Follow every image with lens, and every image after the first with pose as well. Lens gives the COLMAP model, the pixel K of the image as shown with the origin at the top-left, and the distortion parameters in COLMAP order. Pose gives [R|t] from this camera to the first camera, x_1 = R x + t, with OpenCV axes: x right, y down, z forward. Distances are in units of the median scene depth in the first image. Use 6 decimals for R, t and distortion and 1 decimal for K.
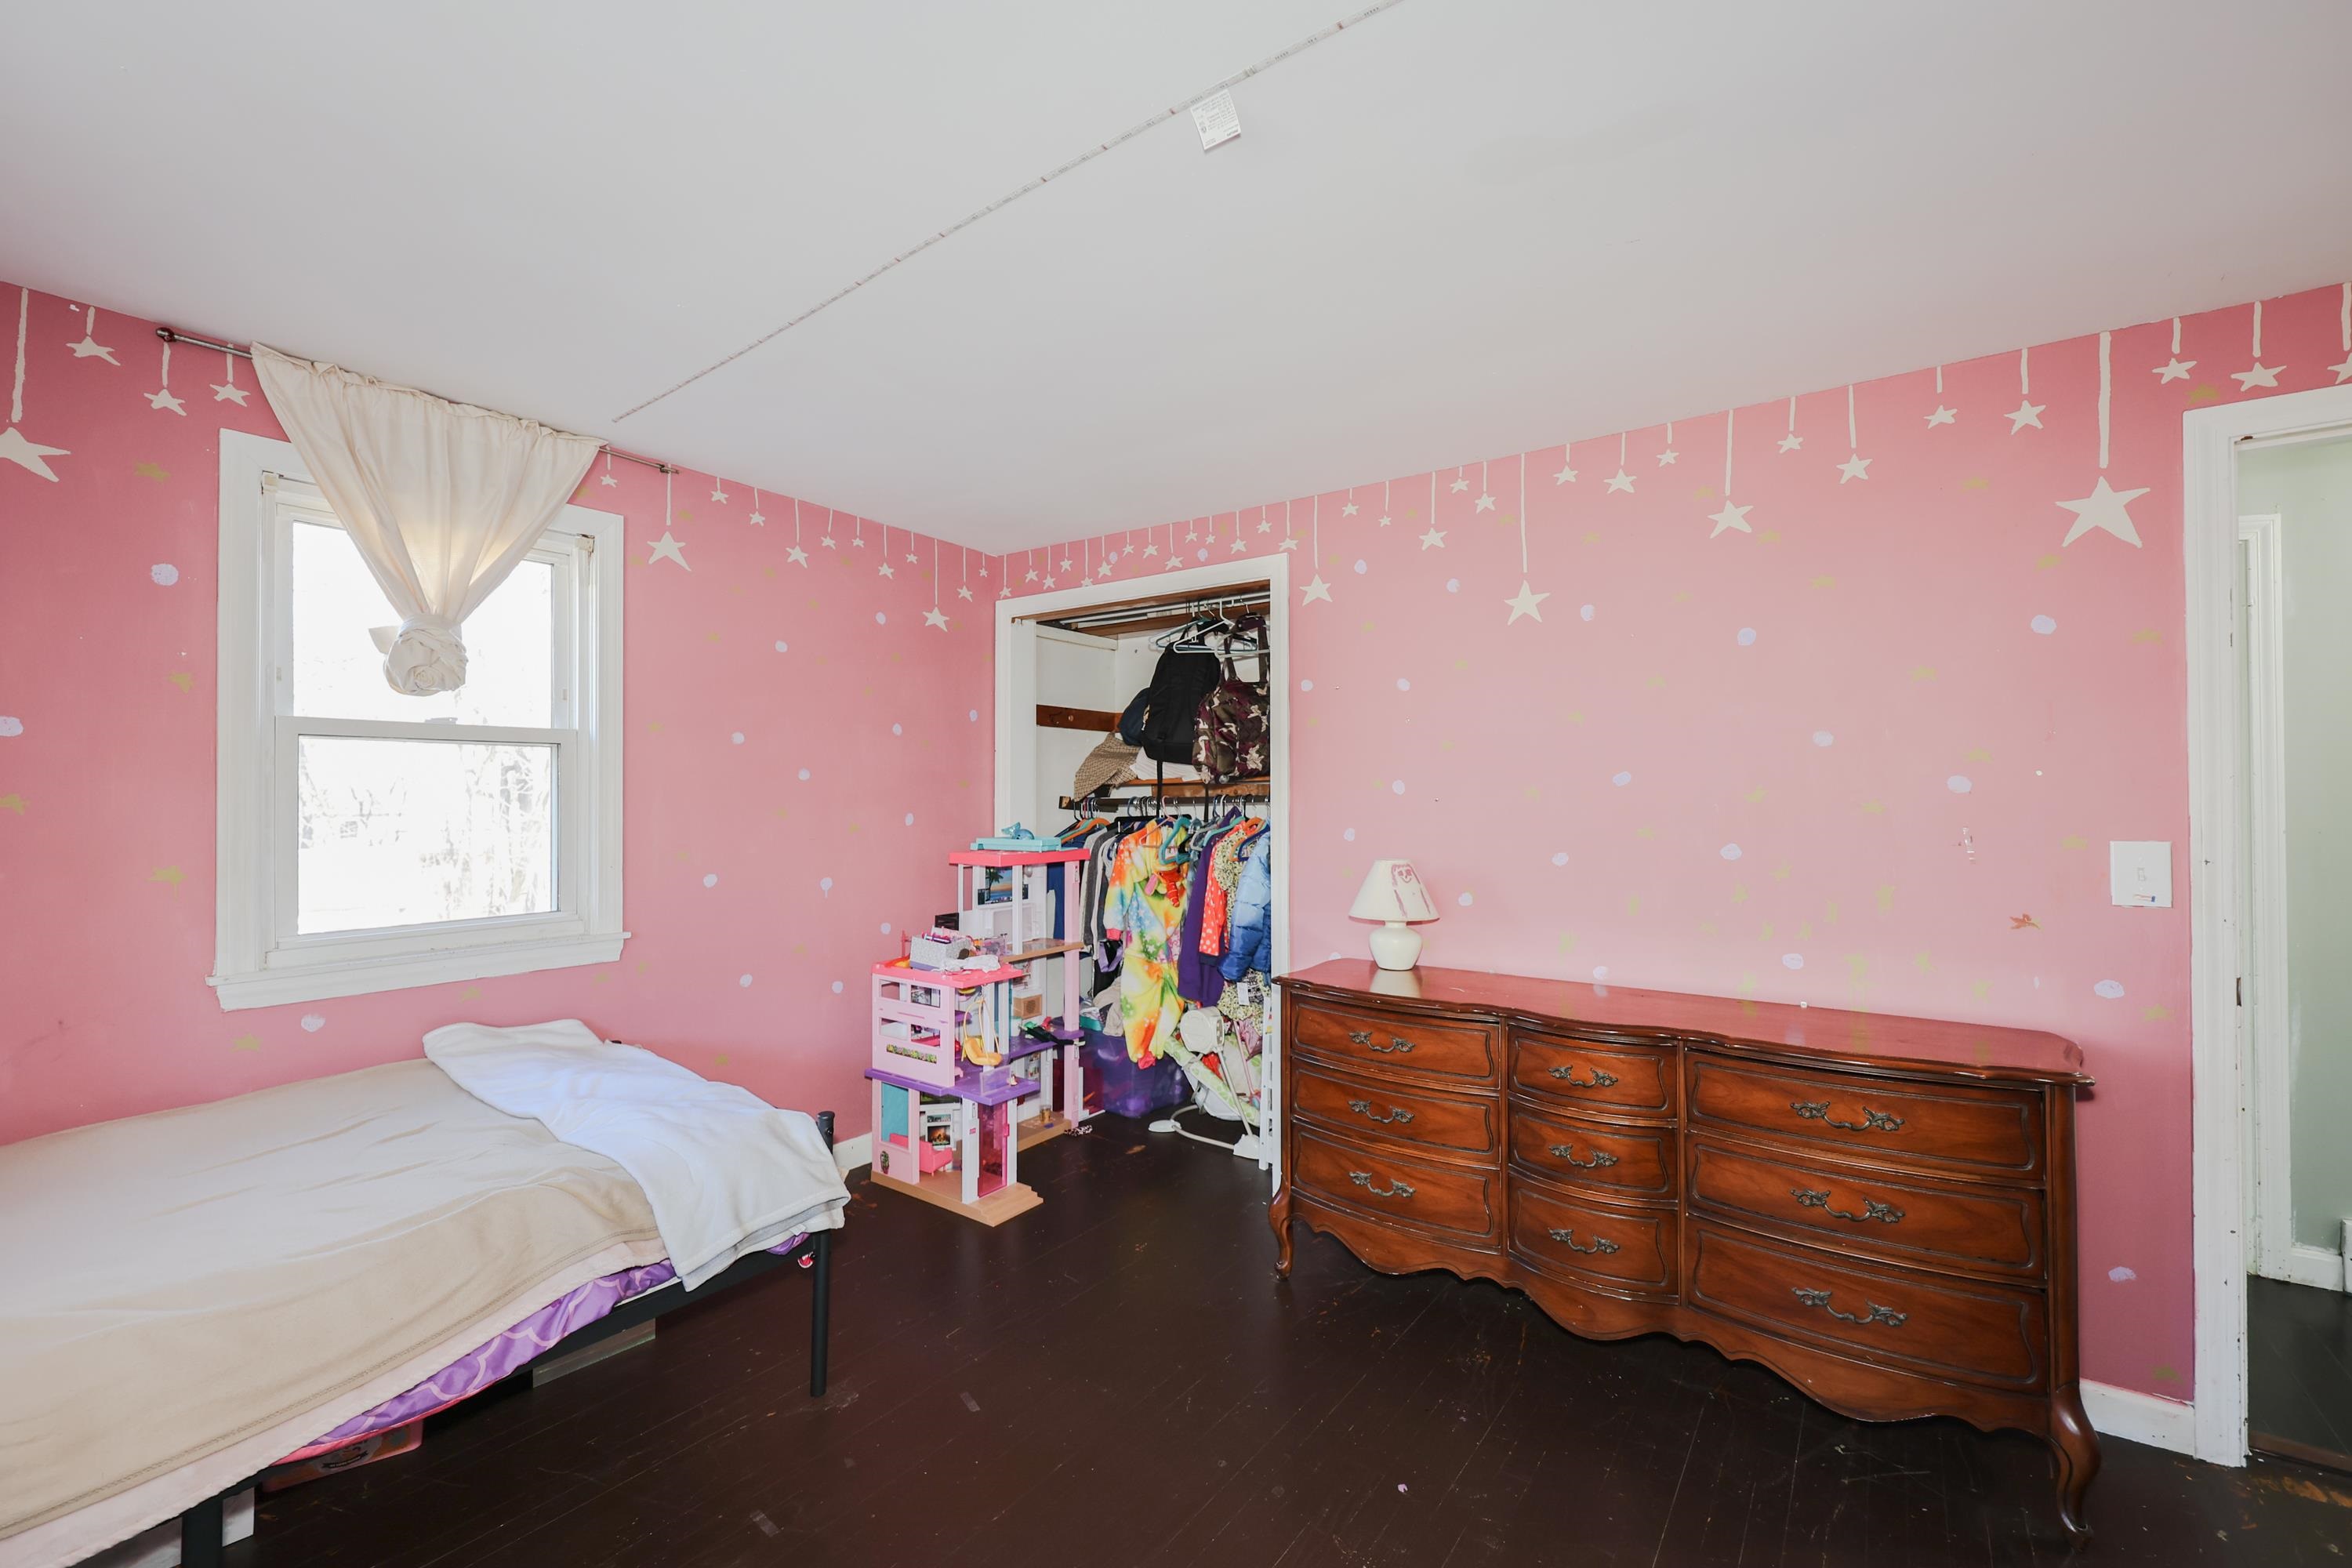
lens RADIAL K [[962.7, 0, 1180.6], [0, 962.7, 789.8], [0, 0, 1]] dist [0.001448, 0.000277]
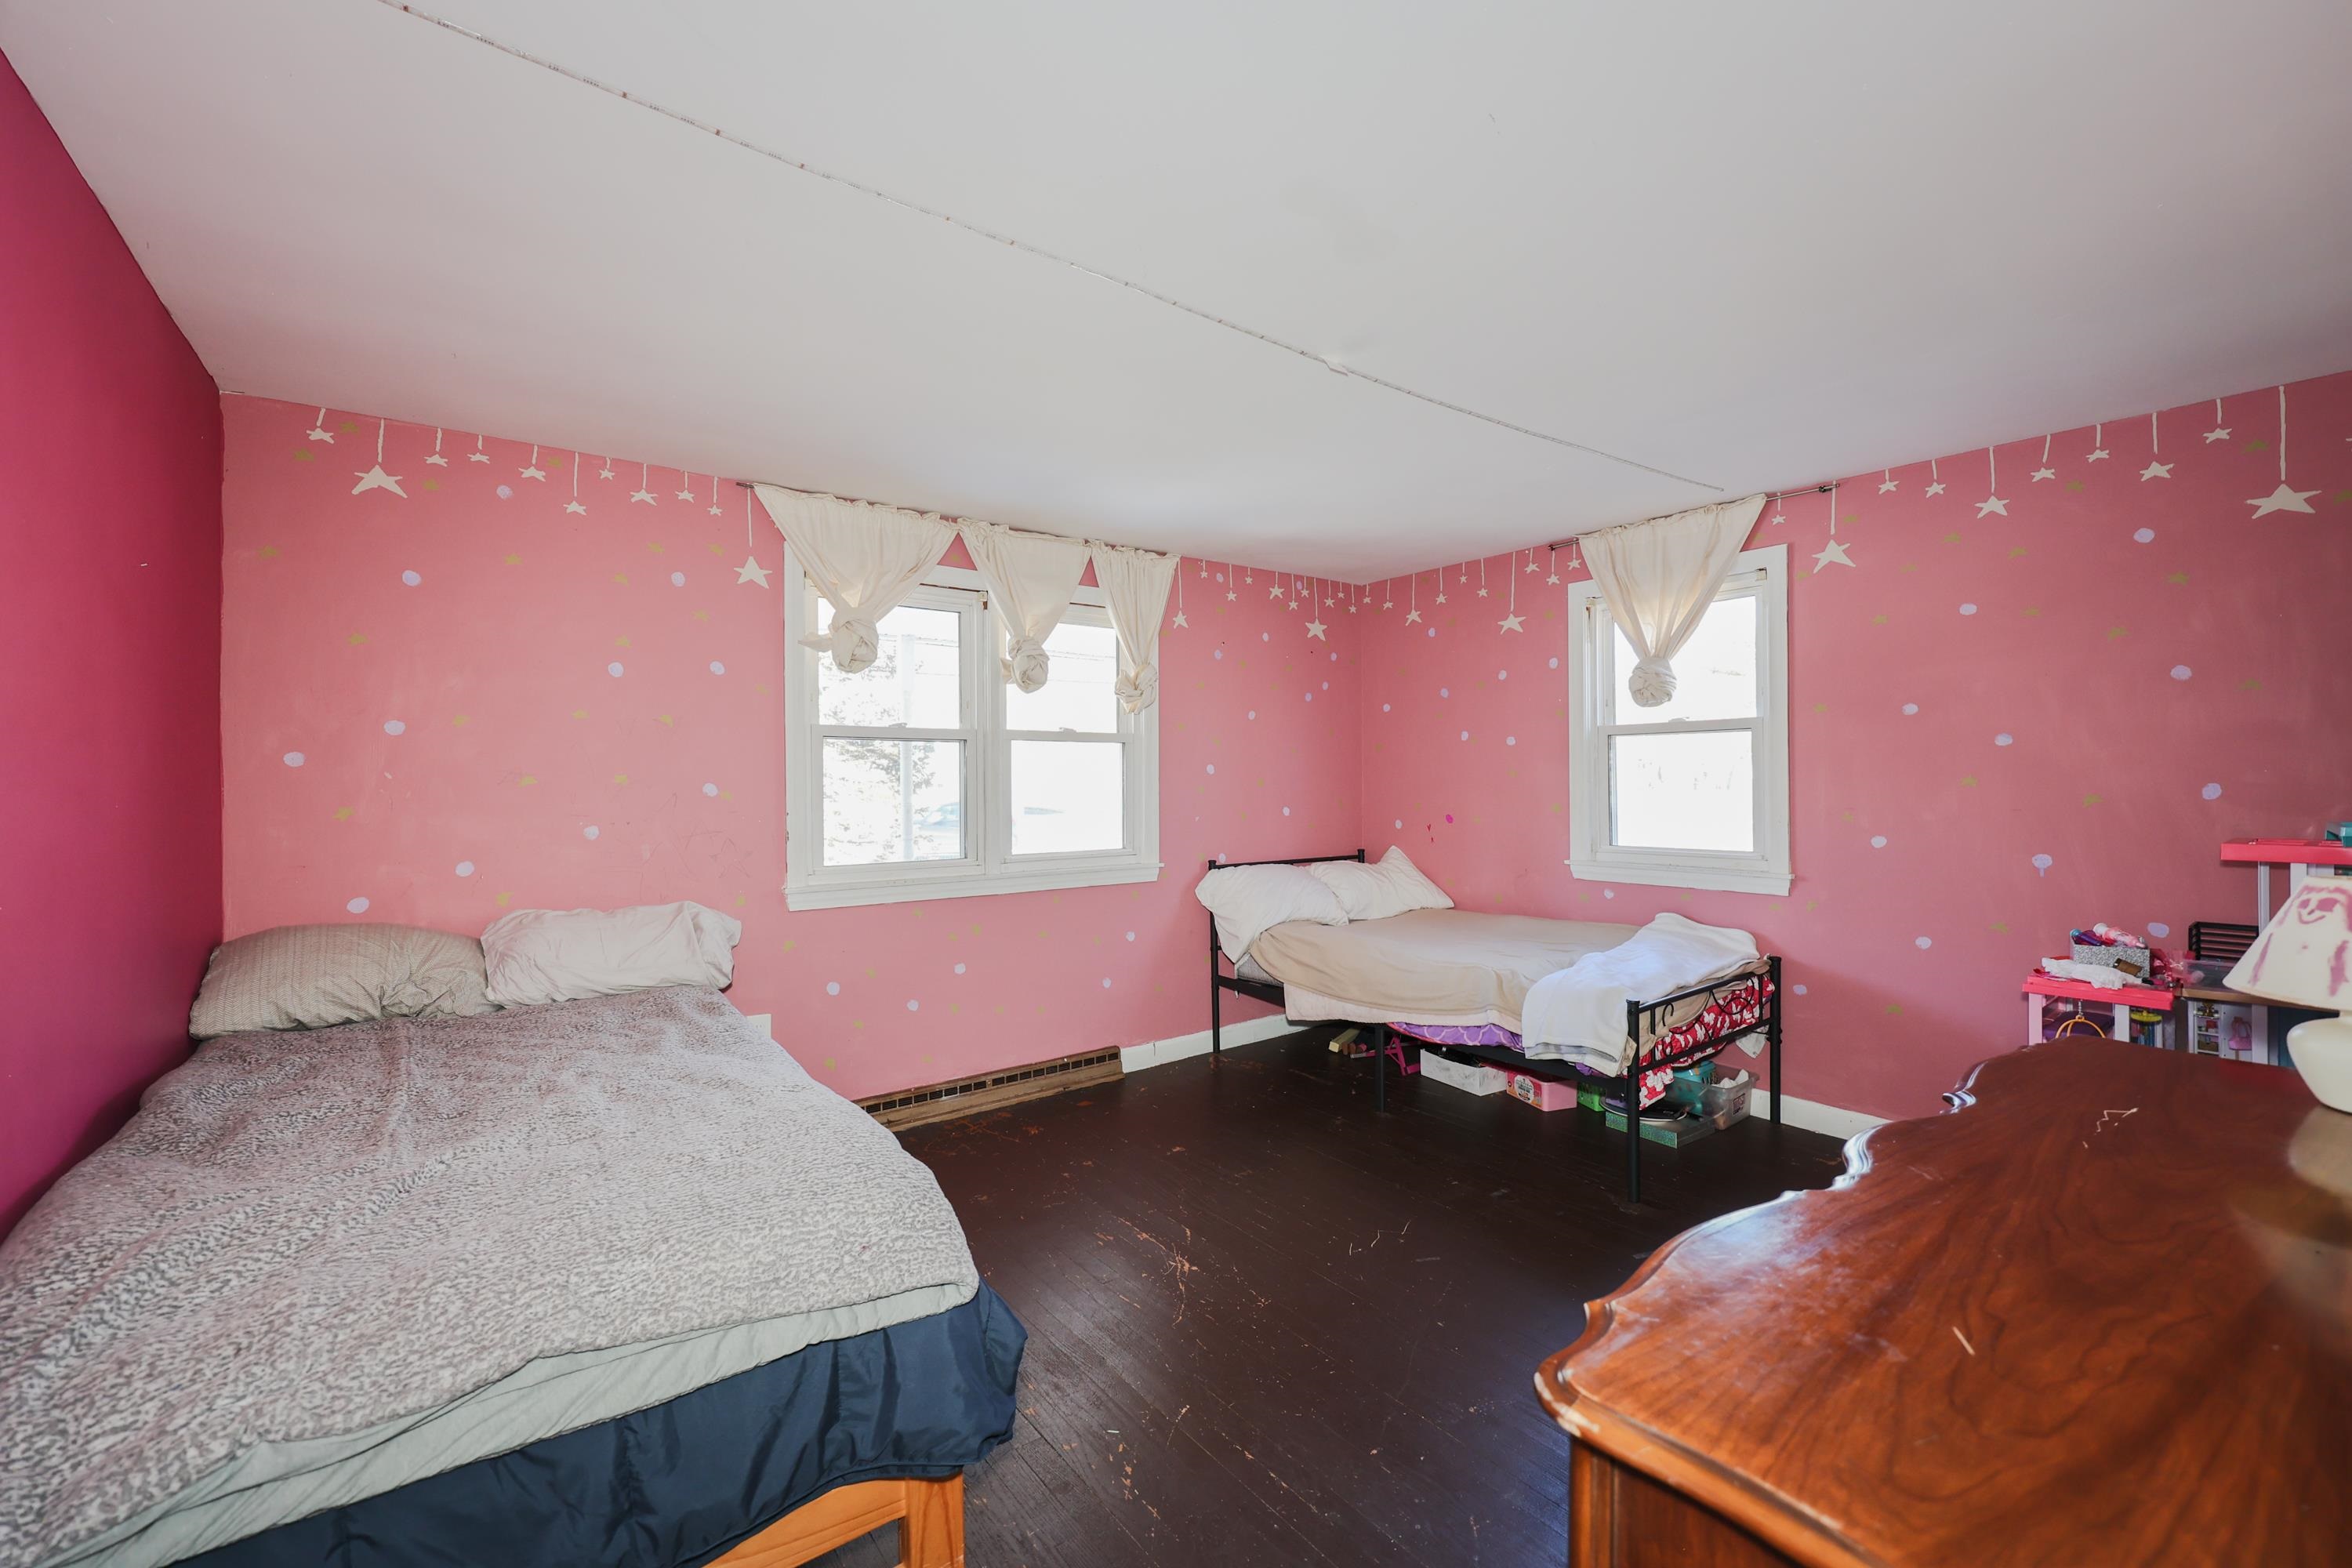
lens RADIAL K [[933.6, 0, 1181.4], [0, 933.6, 780.2], [0, 0, 1]] dist [-0.001362, -0.000170]
pose [[-0.266781, 0.004783, -0.963745, 0.847174], [0.017813, 0.999841, 0.000031, 0.010914], [0.963593, -0.017159, -0.266823, 0.586578]]
